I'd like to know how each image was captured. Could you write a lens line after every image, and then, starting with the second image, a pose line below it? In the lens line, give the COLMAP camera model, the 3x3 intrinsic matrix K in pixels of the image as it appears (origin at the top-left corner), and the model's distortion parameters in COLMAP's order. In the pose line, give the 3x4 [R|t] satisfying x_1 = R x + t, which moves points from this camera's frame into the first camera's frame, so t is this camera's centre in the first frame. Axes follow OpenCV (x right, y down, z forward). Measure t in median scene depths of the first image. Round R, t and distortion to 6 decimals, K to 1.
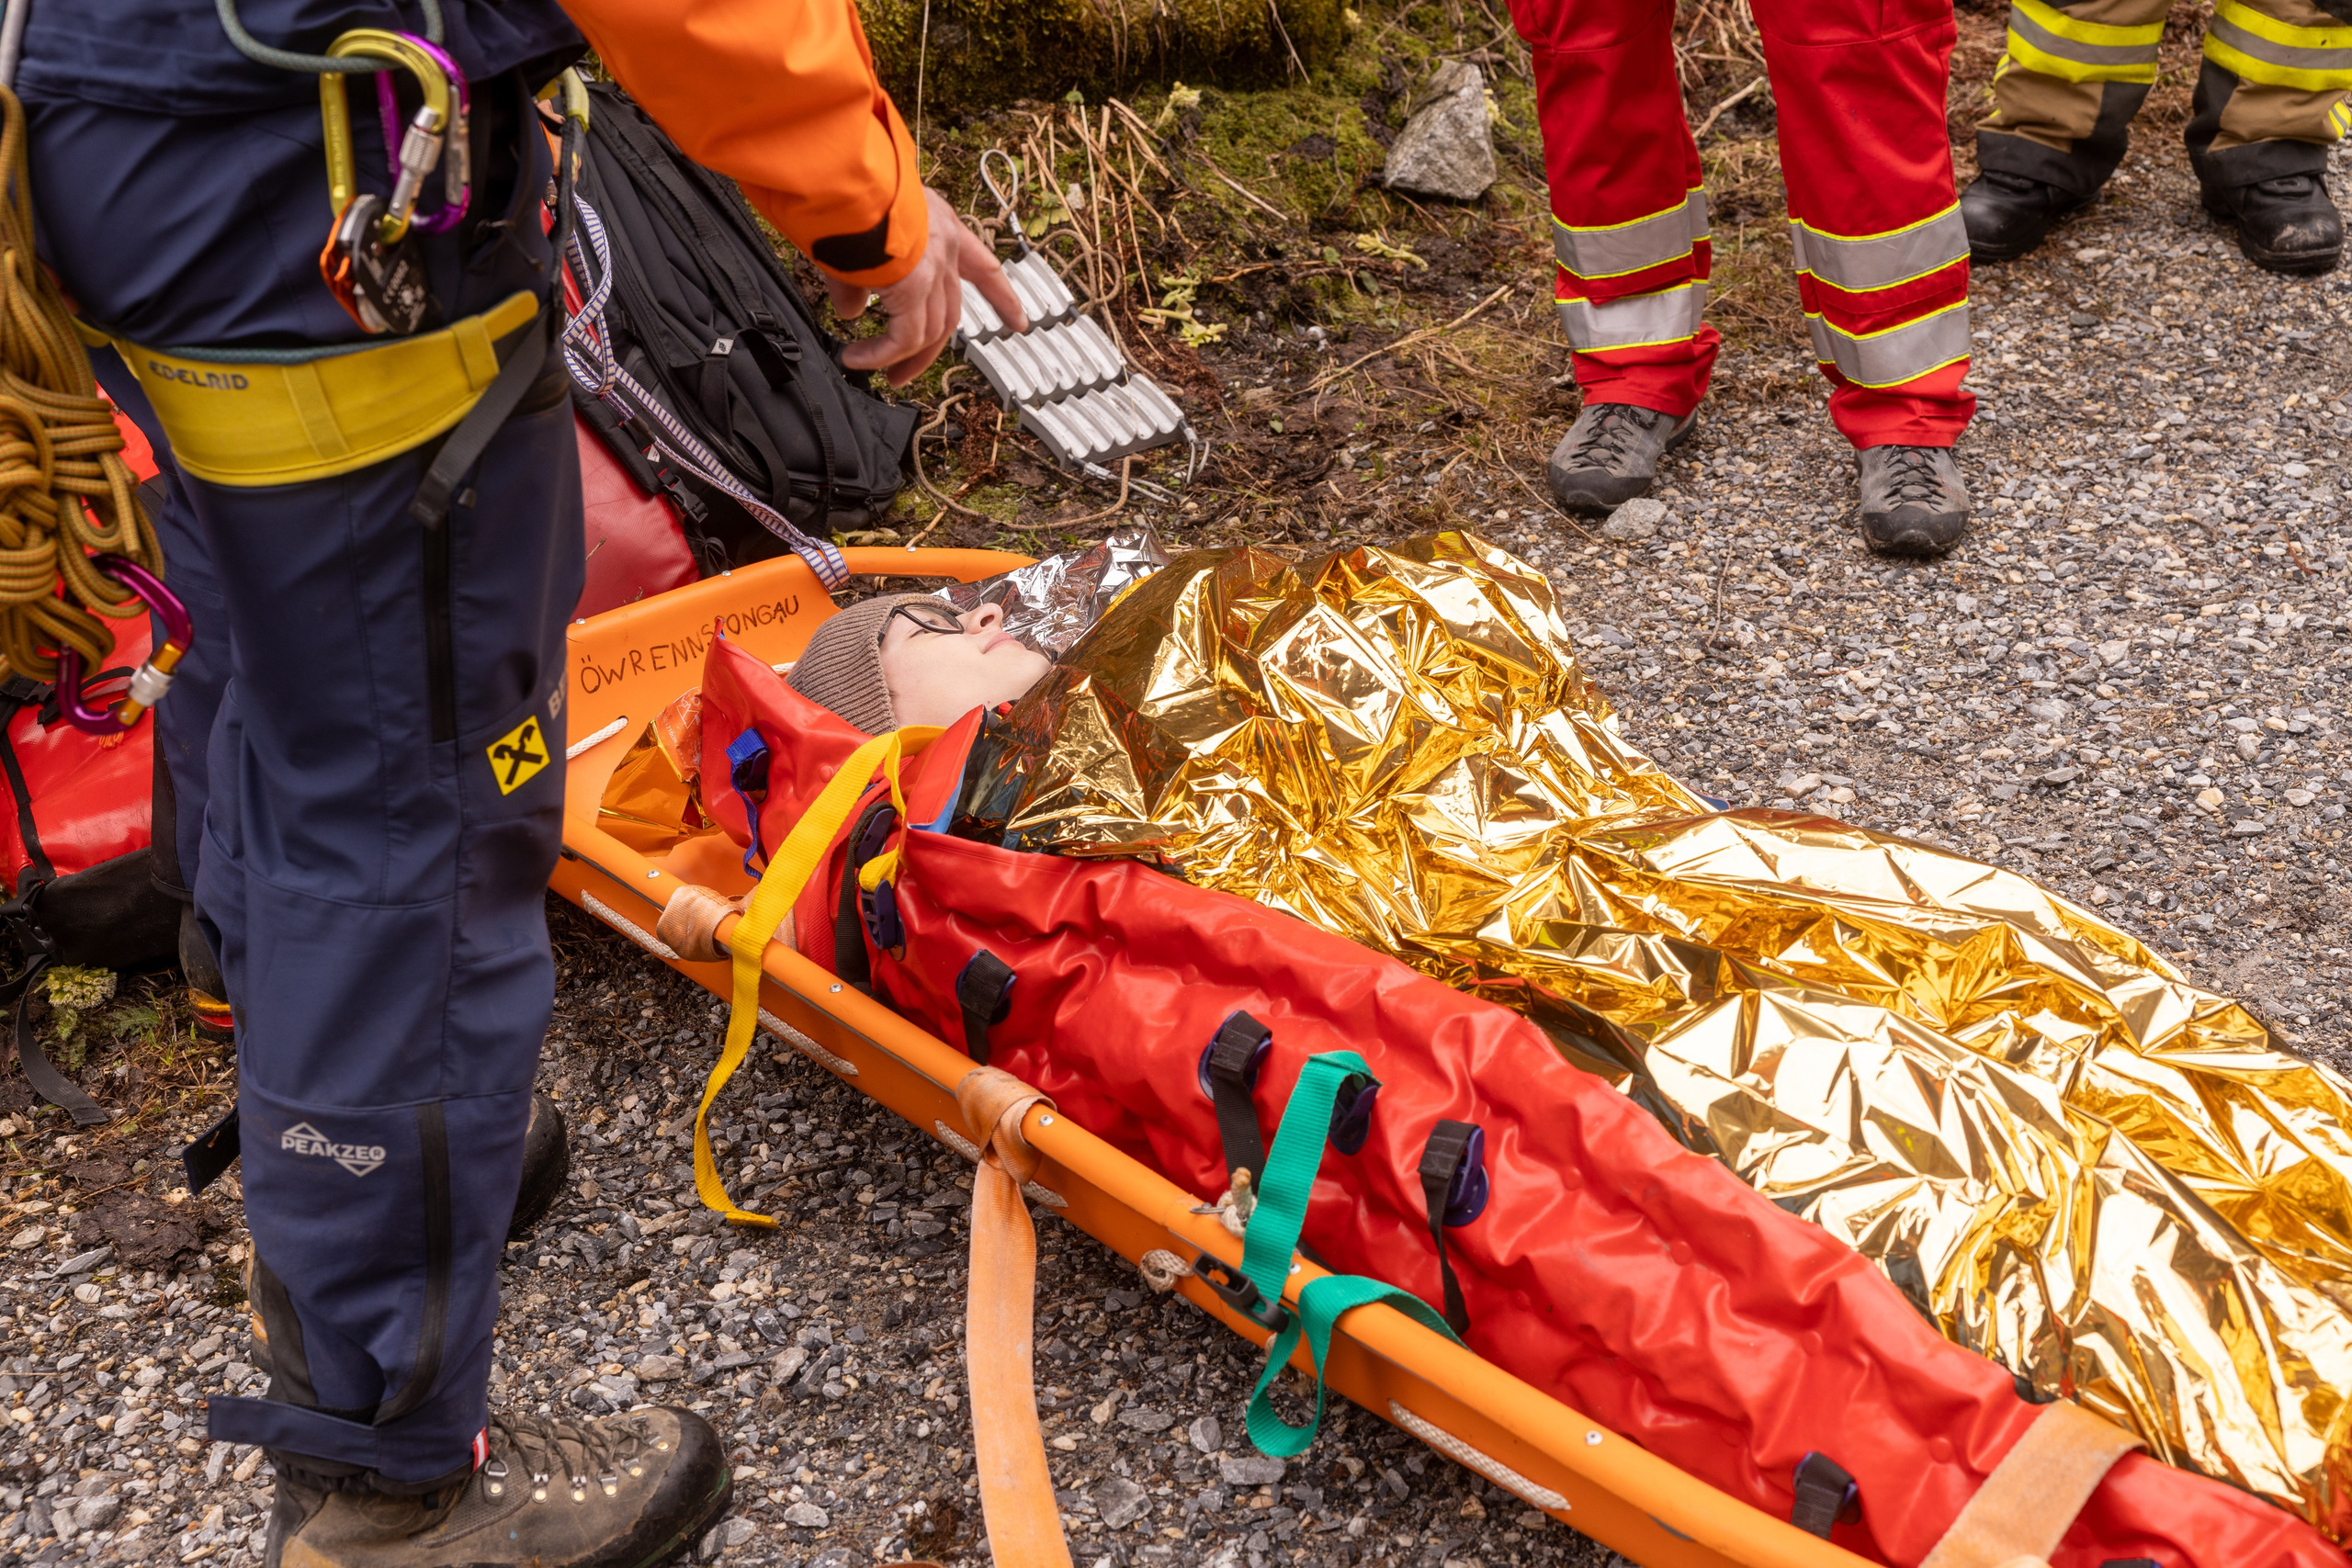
lens RADIAL K [[3389.4, 0, 1177.5], [0, 3389.4, 791.1], [0, 0, 1]] dist [0.026062, 0.029150]
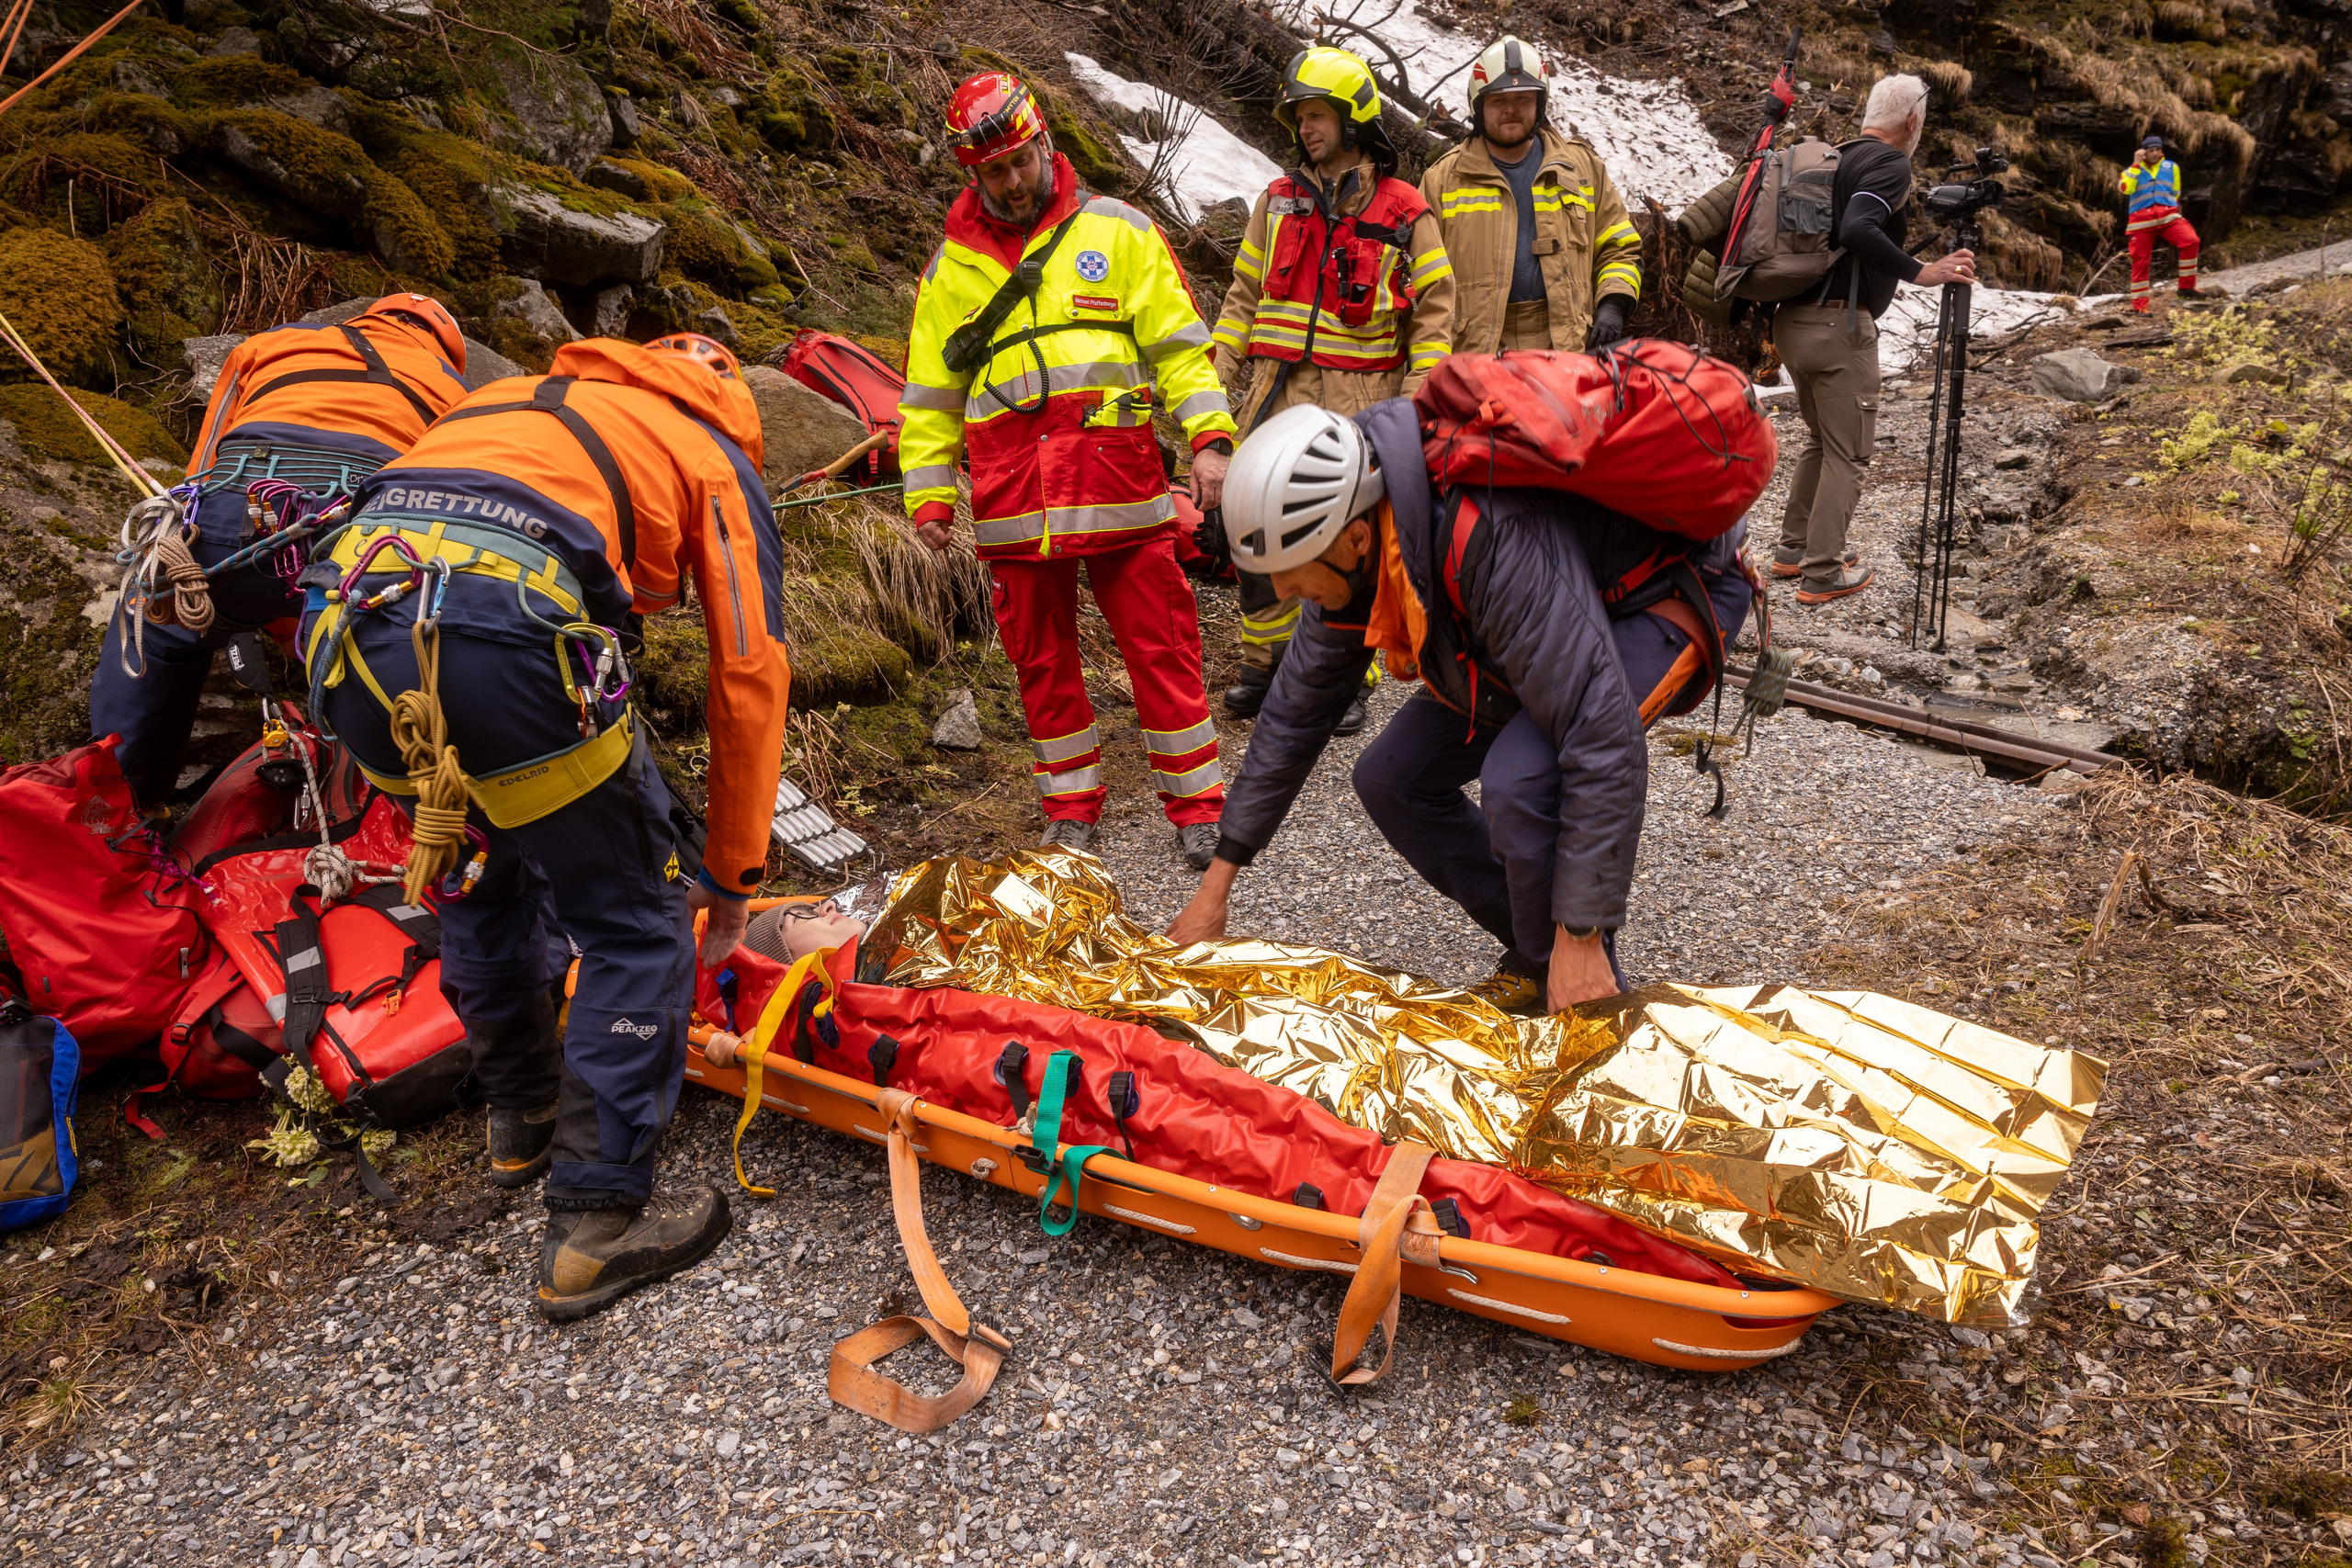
lens RADIAL K [[1611.2, 0, 1190.8], [0, 1611.2, 791.2], [0, 0, 1]] dist [0.004522, 0.002727]
pose [[0.955569, -0.070846, 0.286129, -0.146976], [0.123074, 0.977921, -0.168887, 0.089191], [-0.267846, 0.196598, 0.943190, -0.055341]]
